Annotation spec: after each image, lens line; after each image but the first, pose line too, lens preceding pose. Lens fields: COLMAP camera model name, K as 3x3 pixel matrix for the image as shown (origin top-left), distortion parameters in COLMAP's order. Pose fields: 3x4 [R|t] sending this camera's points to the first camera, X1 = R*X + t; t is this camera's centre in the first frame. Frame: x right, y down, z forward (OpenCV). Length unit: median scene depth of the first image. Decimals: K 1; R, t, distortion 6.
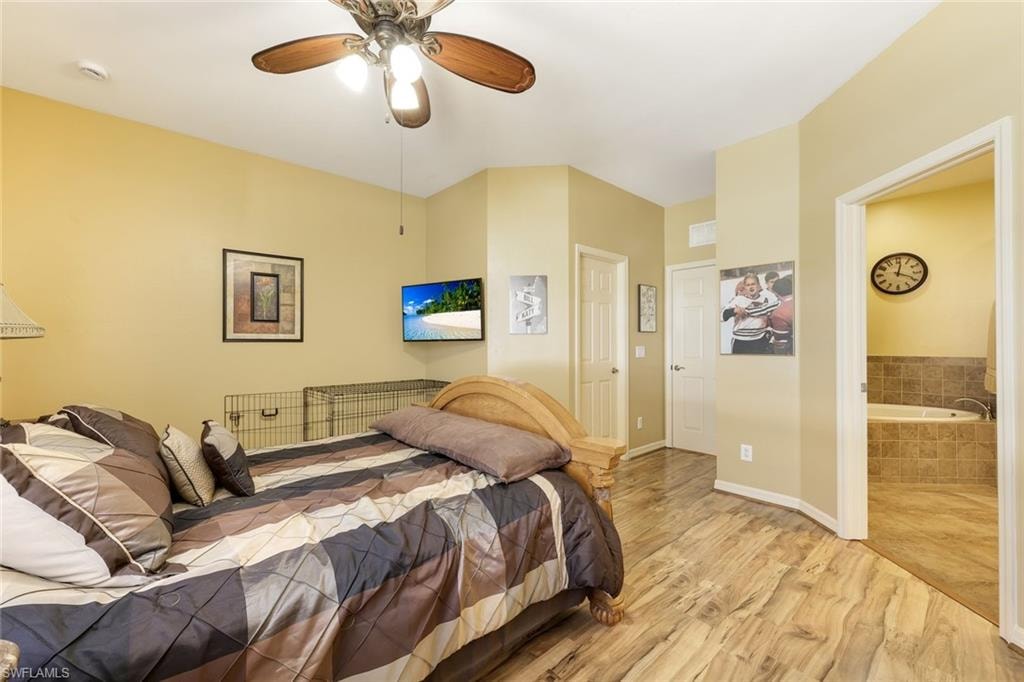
lens RADIAL K [[417.5, 0, 516.2], [0, 417.5, 342.8], [0, 0, 1]] dist [-0.001255, -0.000063]
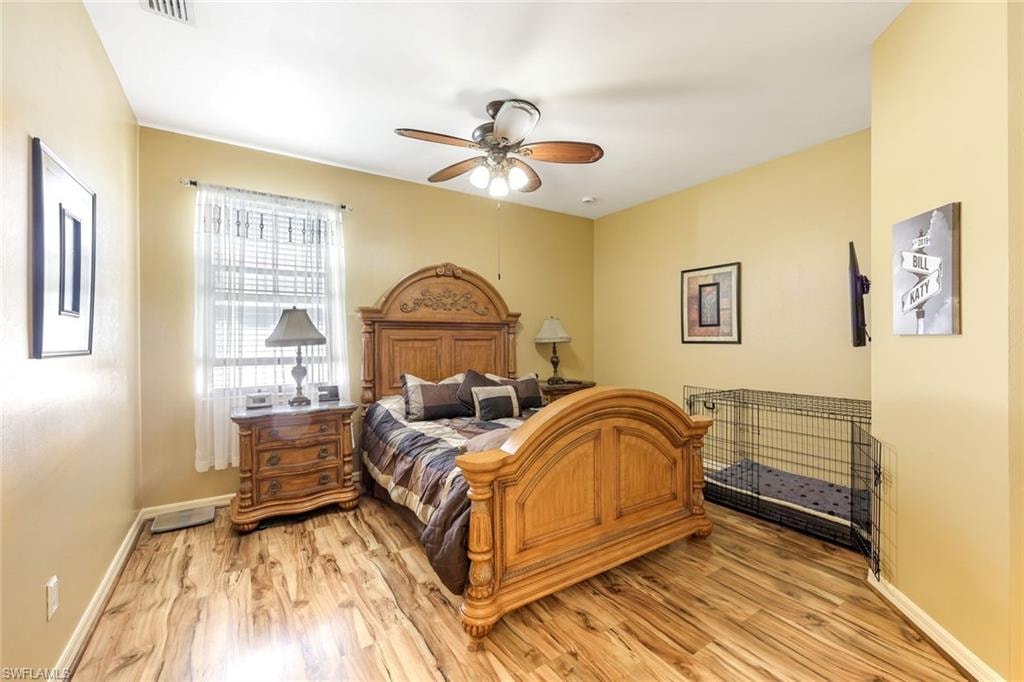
lens RADIAL K [[419.4, 0, 509.9], [0, 419.4, 337.0], [0, 0, 1]] dist [-0.000151, -0.000151]
pose [[-0.163417, 0.000883, -0.986557, 0.615395], [0.006091, 0.999981, -0.000114, -0.022947], [0.986538, -0.006028, -0.163420, 0.636924]]
